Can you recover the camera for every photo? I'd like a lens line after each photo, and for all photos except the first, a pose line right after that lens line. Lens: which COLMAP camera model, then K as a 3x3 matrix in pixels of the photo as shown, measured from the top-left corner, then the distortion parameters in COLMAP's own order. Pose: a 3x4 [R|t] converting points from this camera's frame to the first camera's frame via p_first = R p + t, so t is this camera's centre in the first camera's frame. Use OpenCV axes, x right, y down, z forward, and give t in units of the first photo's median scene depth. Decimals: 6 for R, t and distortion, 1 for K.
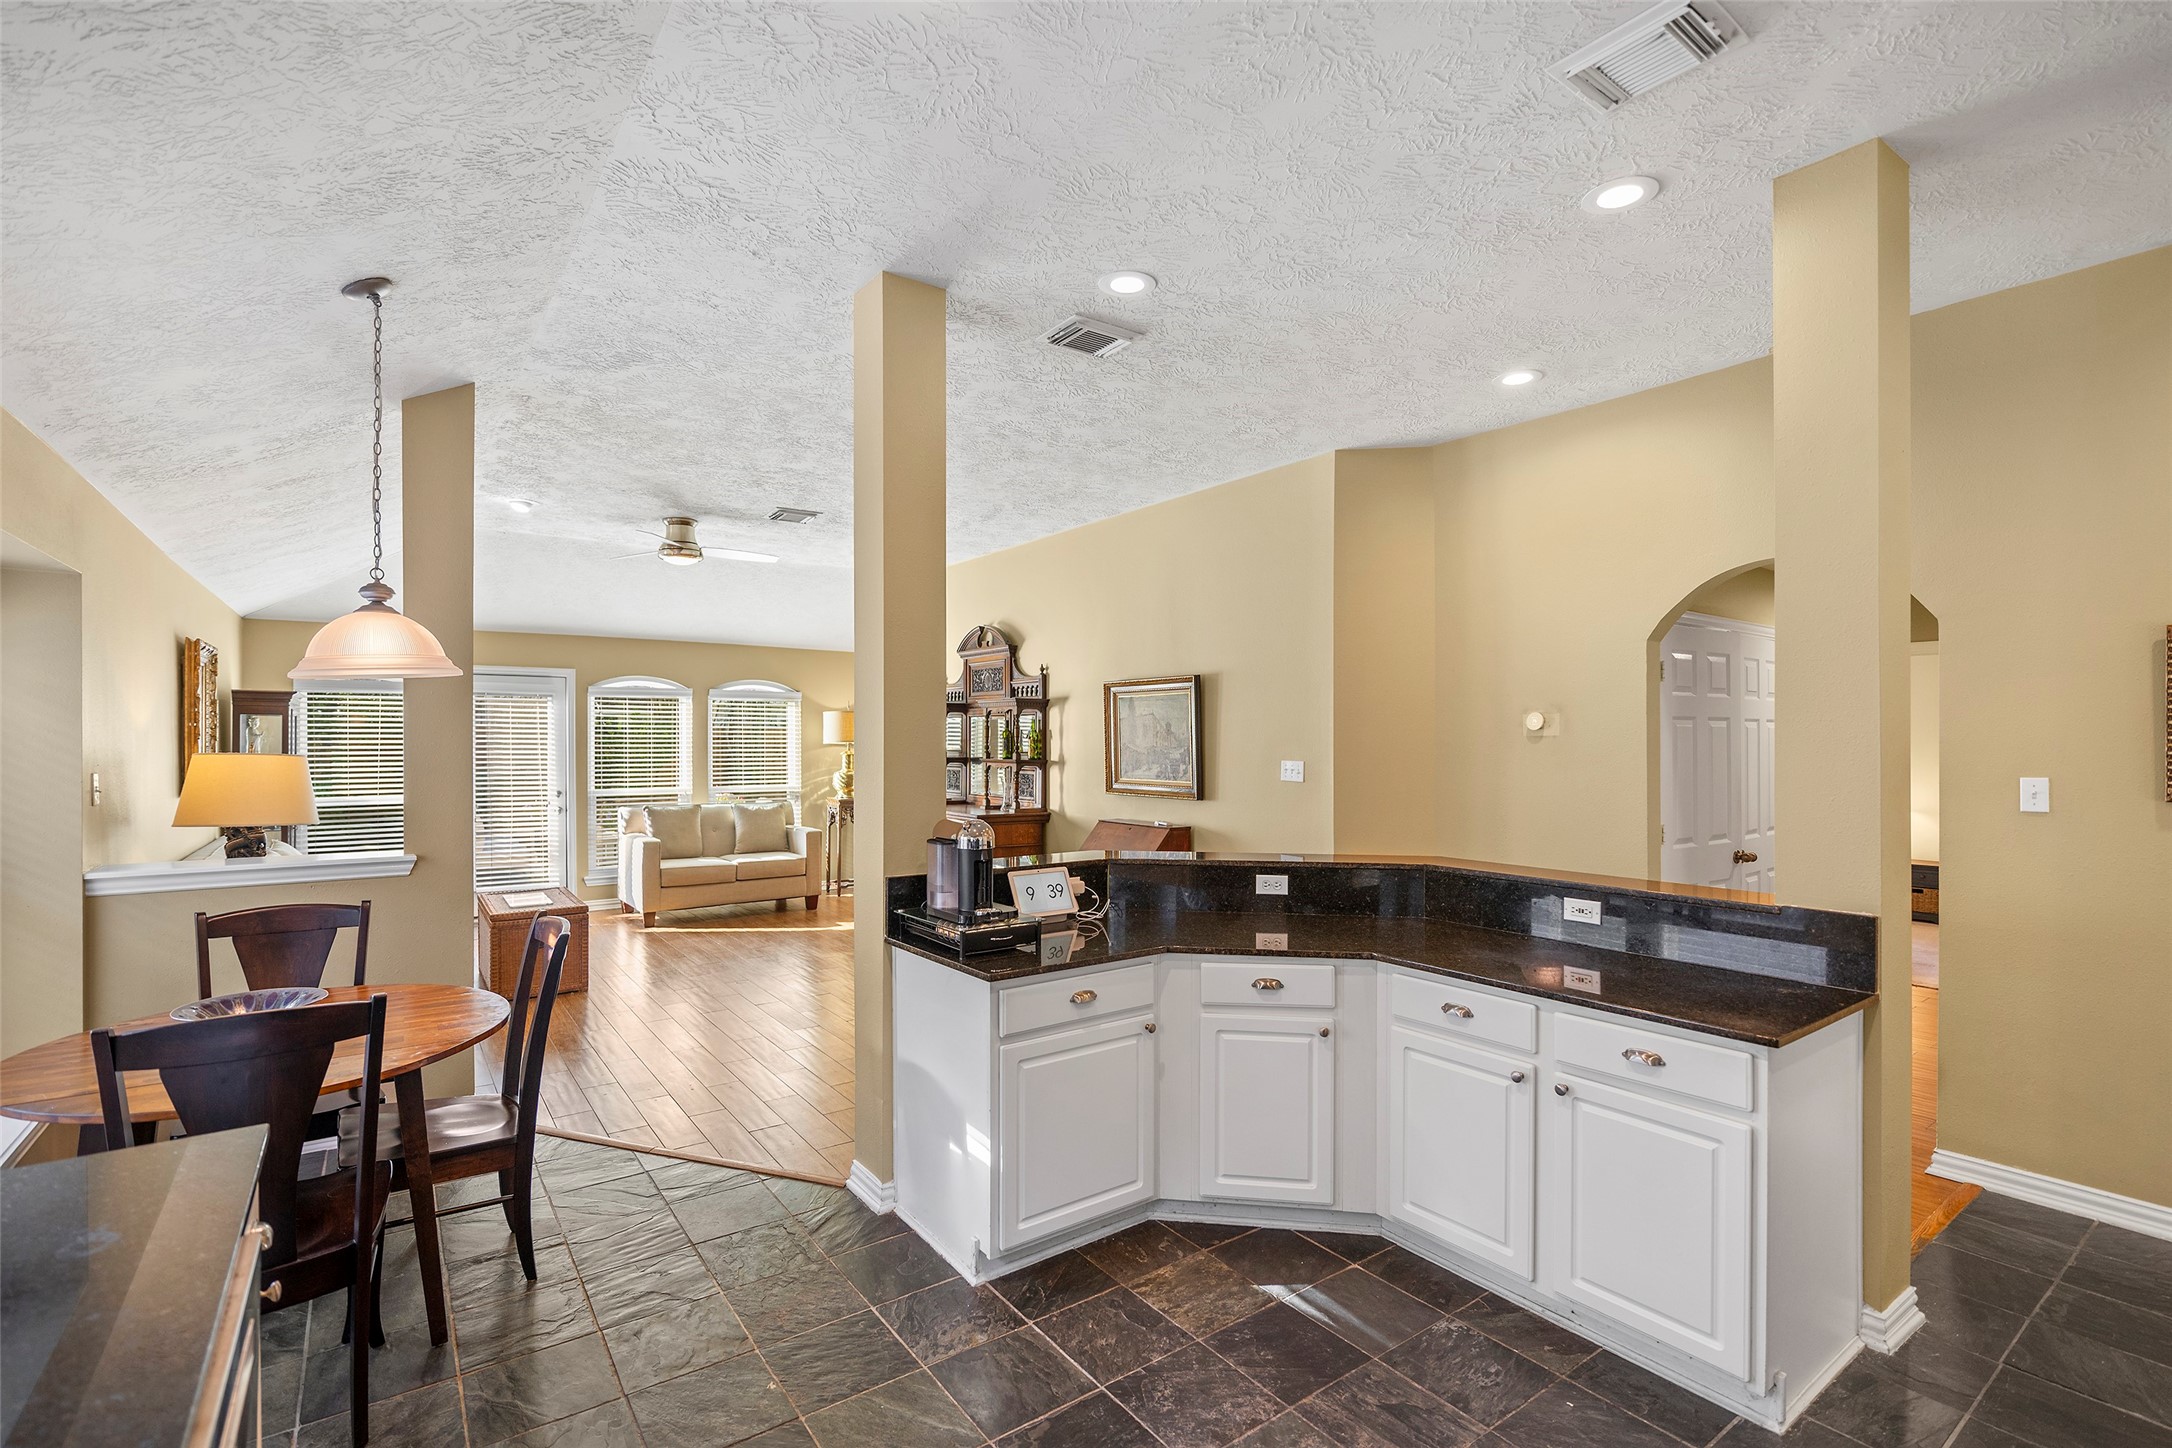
lens RADIAL K [[984.4, 0, 1090.2], [0, 984.4, 734.1], [0, 0, 1]] dist [-0.001921, 0.000254]
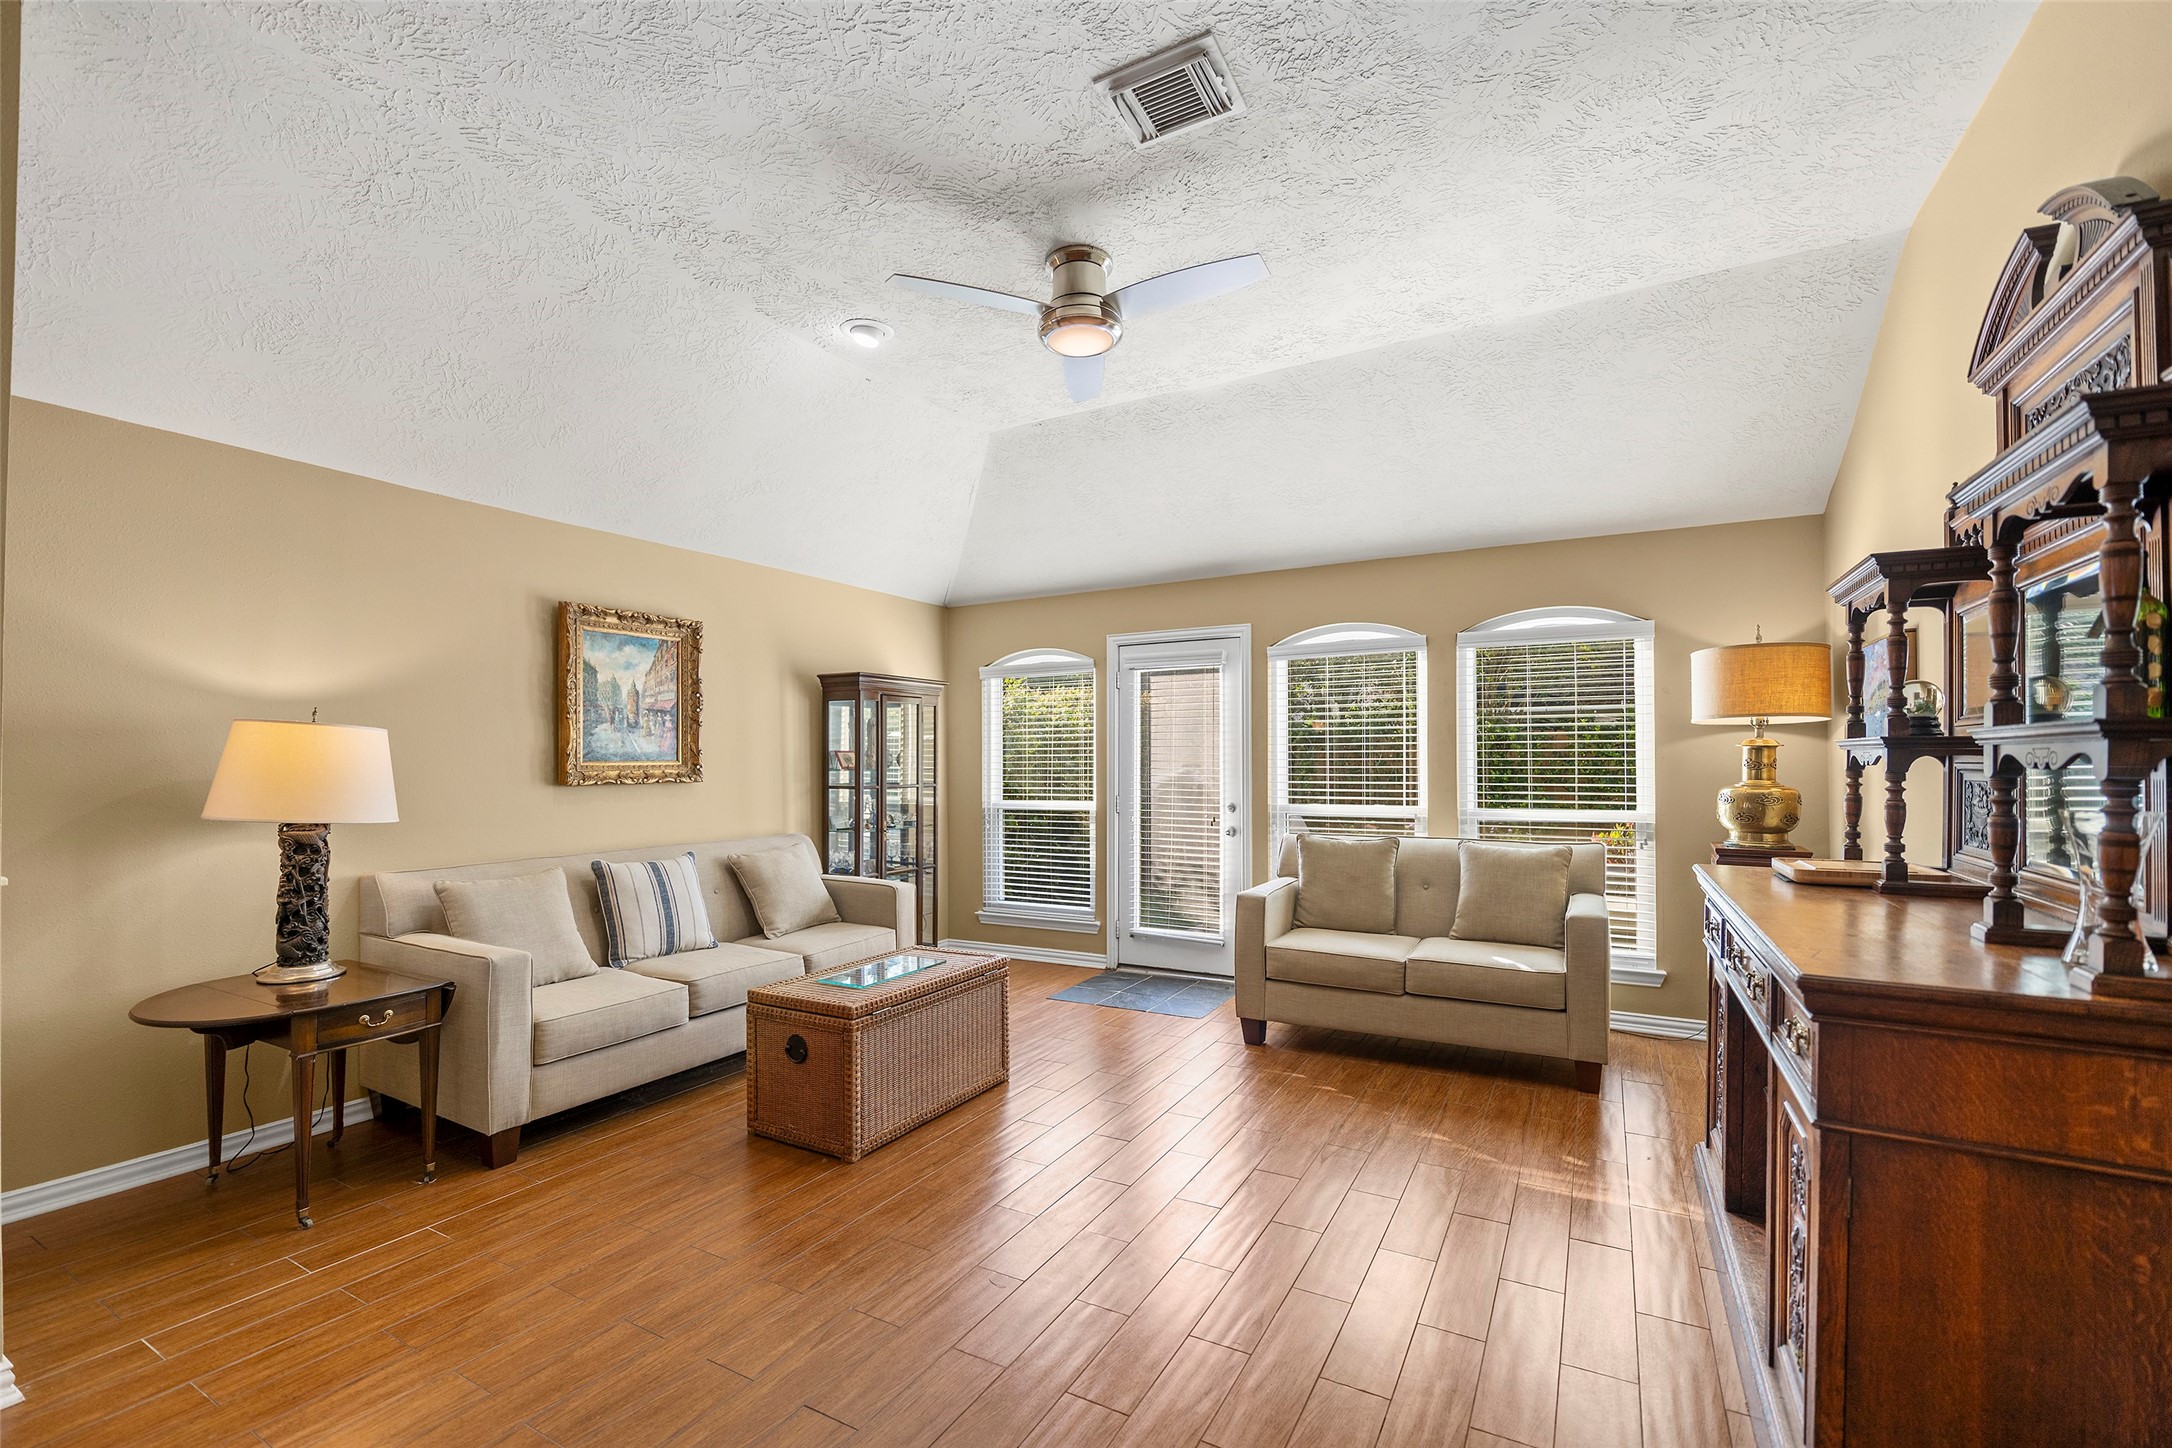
lens RADIAL K [[925.8, 0, 1066.4], [0, 925.8, 767.3], [0, 0, 1]] dist [0.001328, 0.000074]
pose [[0.419089, 0.007544, -0.907914, -0.000189], [0.013024, 0.999813, 0.014320, 0.022012], [0.907852, -0.017826, 0.418912, 0.625029]]
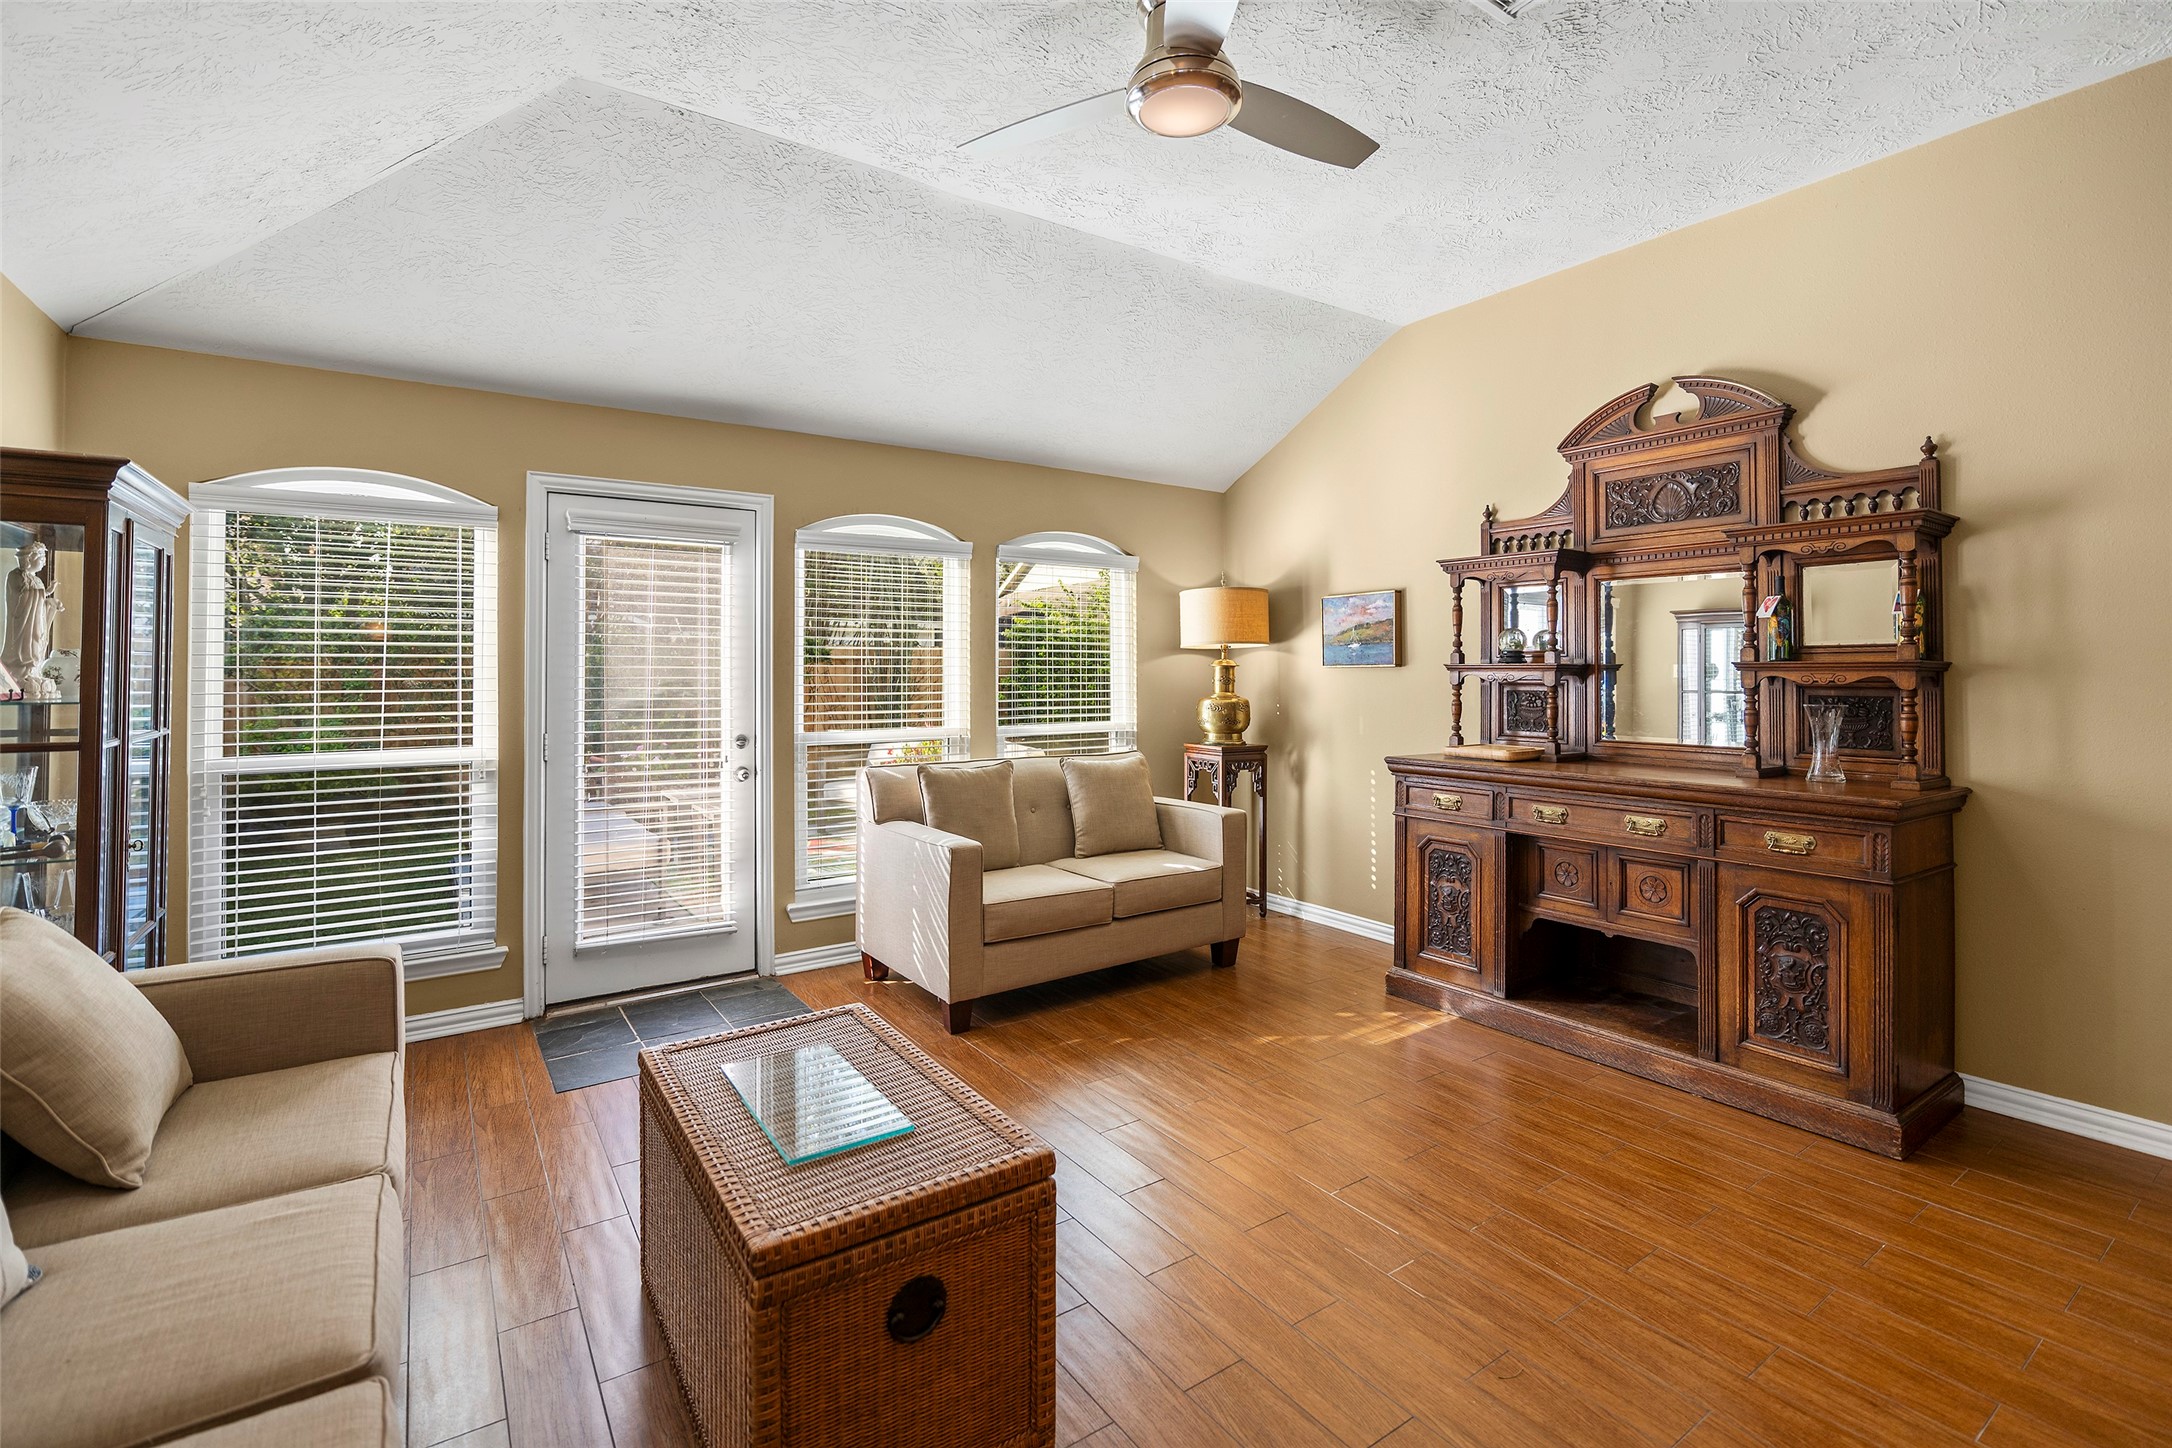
lens RADIAL K [[984.4, 0, 1110.2], [0, 984.4, 667.4], [0, 0, 1]] dist [-0.001921, 0.000254]
pose [[0.999784, -0.002863, -0.020605, -0.341763], [0.002837, 0.999995, -0.001315, 0.024350], [0.020609, 0.001256, 0.999787, 0.500570]]
